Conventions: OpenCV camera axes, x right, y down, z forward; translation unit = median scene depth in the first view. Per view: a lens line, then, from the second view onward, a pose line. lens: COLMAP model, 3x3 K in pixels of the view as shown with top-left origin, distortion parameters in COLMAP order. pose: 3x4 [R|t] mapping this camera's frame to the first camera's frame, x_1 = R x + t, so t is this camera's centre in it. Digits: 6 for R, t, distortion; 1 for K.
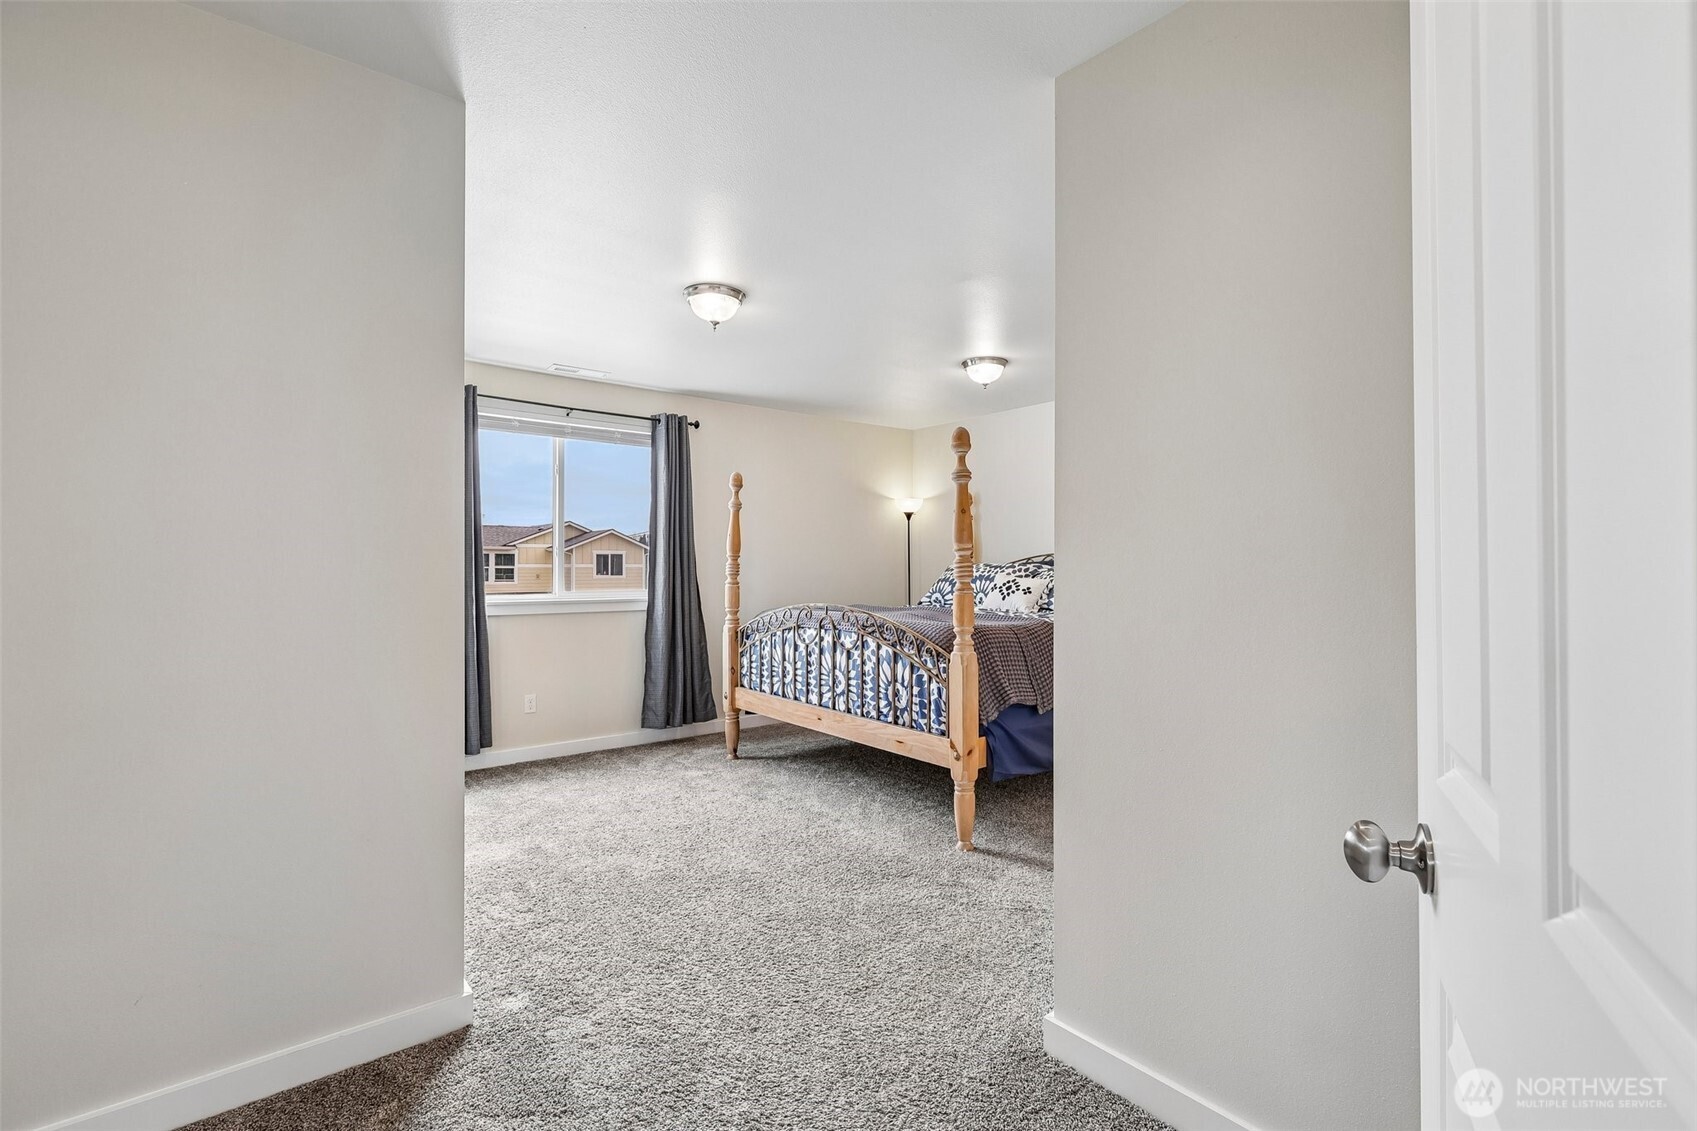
lens RADIAL K [[760.8, 0, 860.1], [0, 760.8, 576.9], [0, 0, 1]] dist [-0.002305, -0.000008]
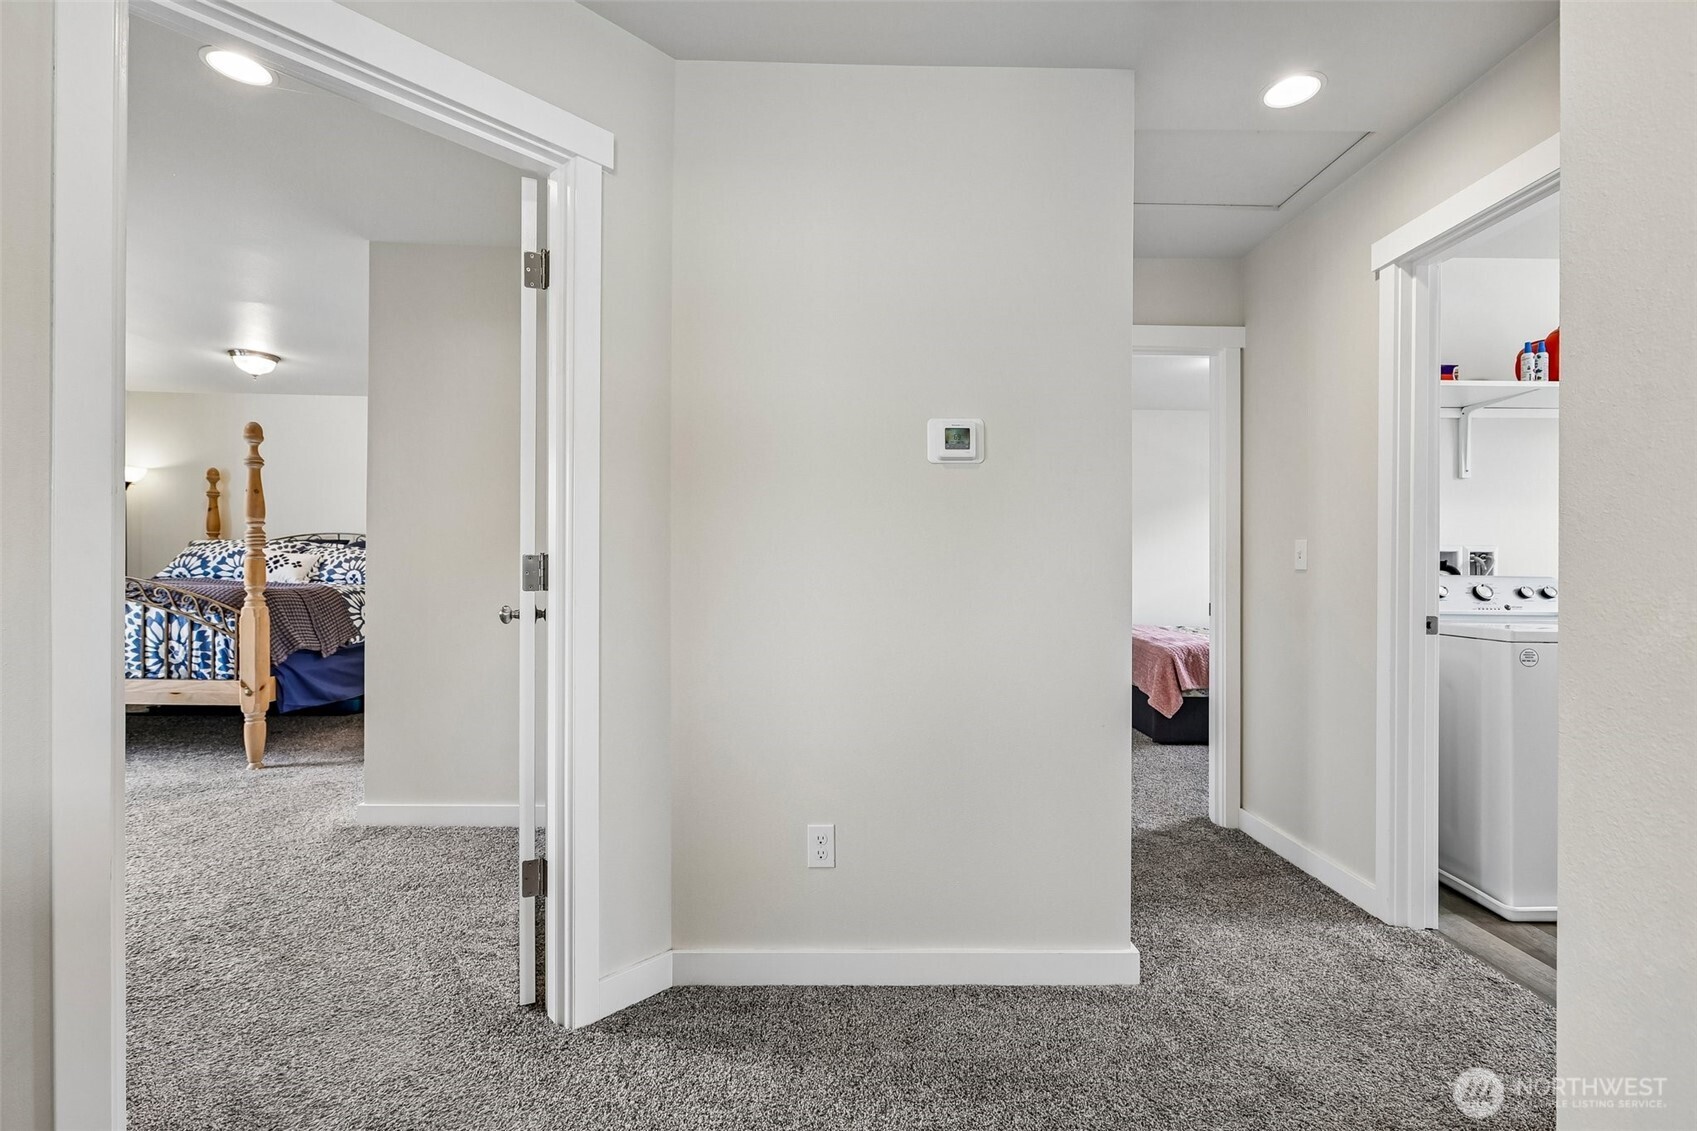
lens RADIAL K [[758.4, 0, 858.1], [0, 758.4, 572.7], [0, 0, 1]] dist [0.000892, 0.000499]
pose [[0.614609, 0.004369, 0.788820, -0.199717], [-0.005646, 0.999983, -0.001139, 0.034830], [-0.788812, -0.003753, 0.614623, -0.442303]]
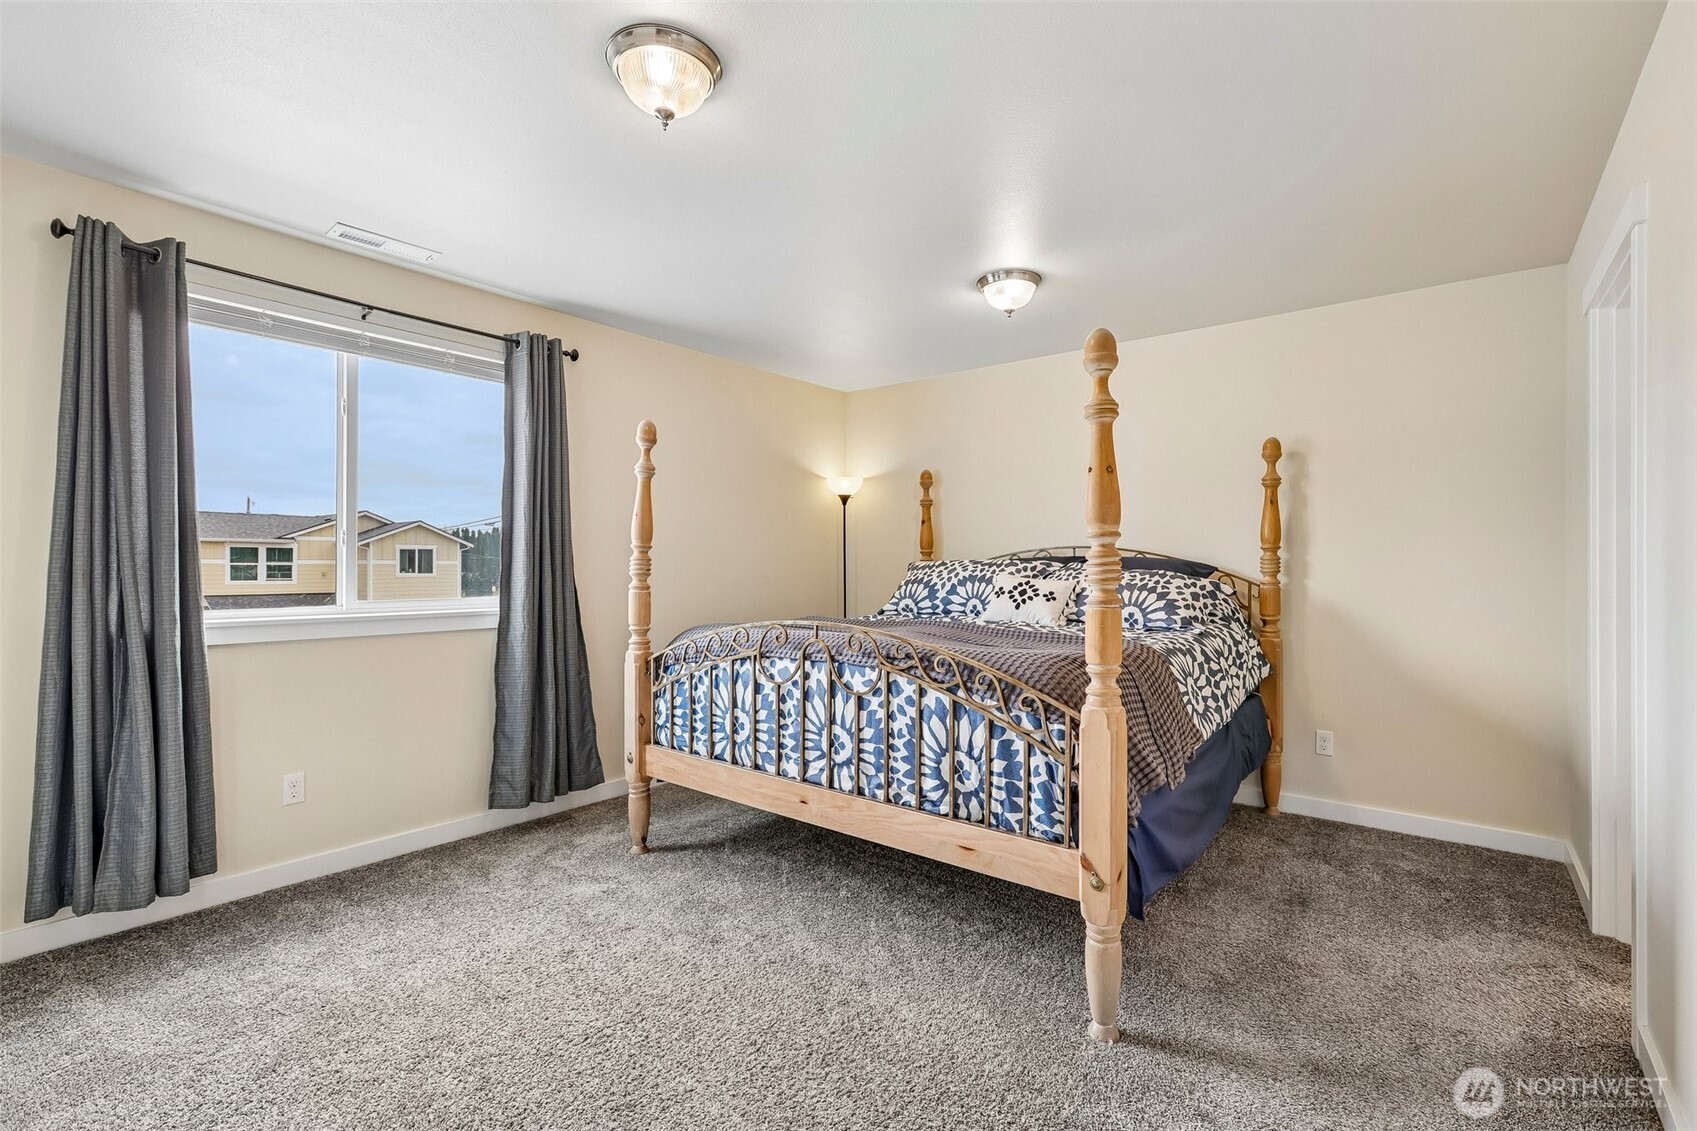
lens RADIAL K [[758.4, 0, 858.1], [0, 758.4, 572.7], [0, 0, 1]] dist [0.000892, 0.000499]
pose [[0.977789, 0.000601, 0.209589, -0.153837], [0.000019, 0.999996, -0.002959, -0.003703], [-0.209589, 0.002897, 0.977785, 0.398996]]
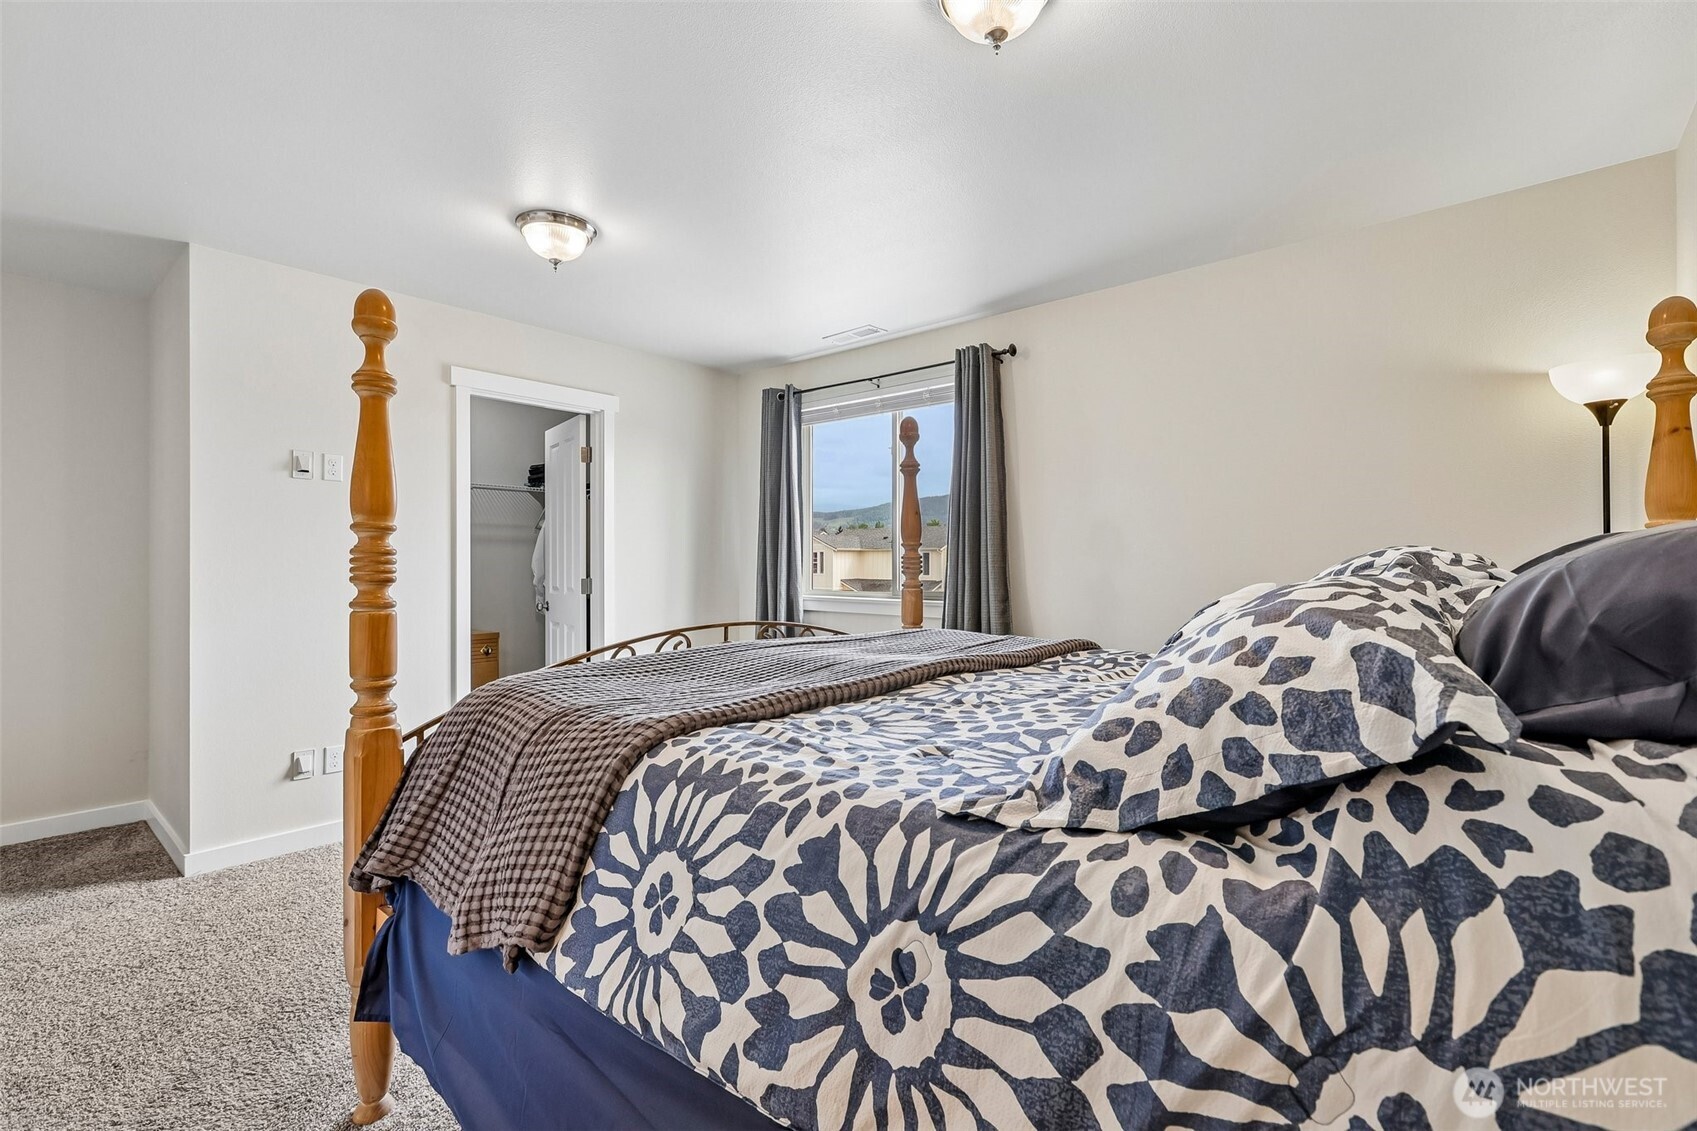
lens RADIAL K [[765.7, 0, 853.3], [0, 765.7, 566.8], [0, 0, 1]] dist [-0.001477, -0.000070]
pose [[0.216799, -0.002358, -0.976214, 0.574551], [-0.004166, 0.999986, -0.003340, -0.012341], [0.976207, 0.004791, 0.216786, 1.023593]]
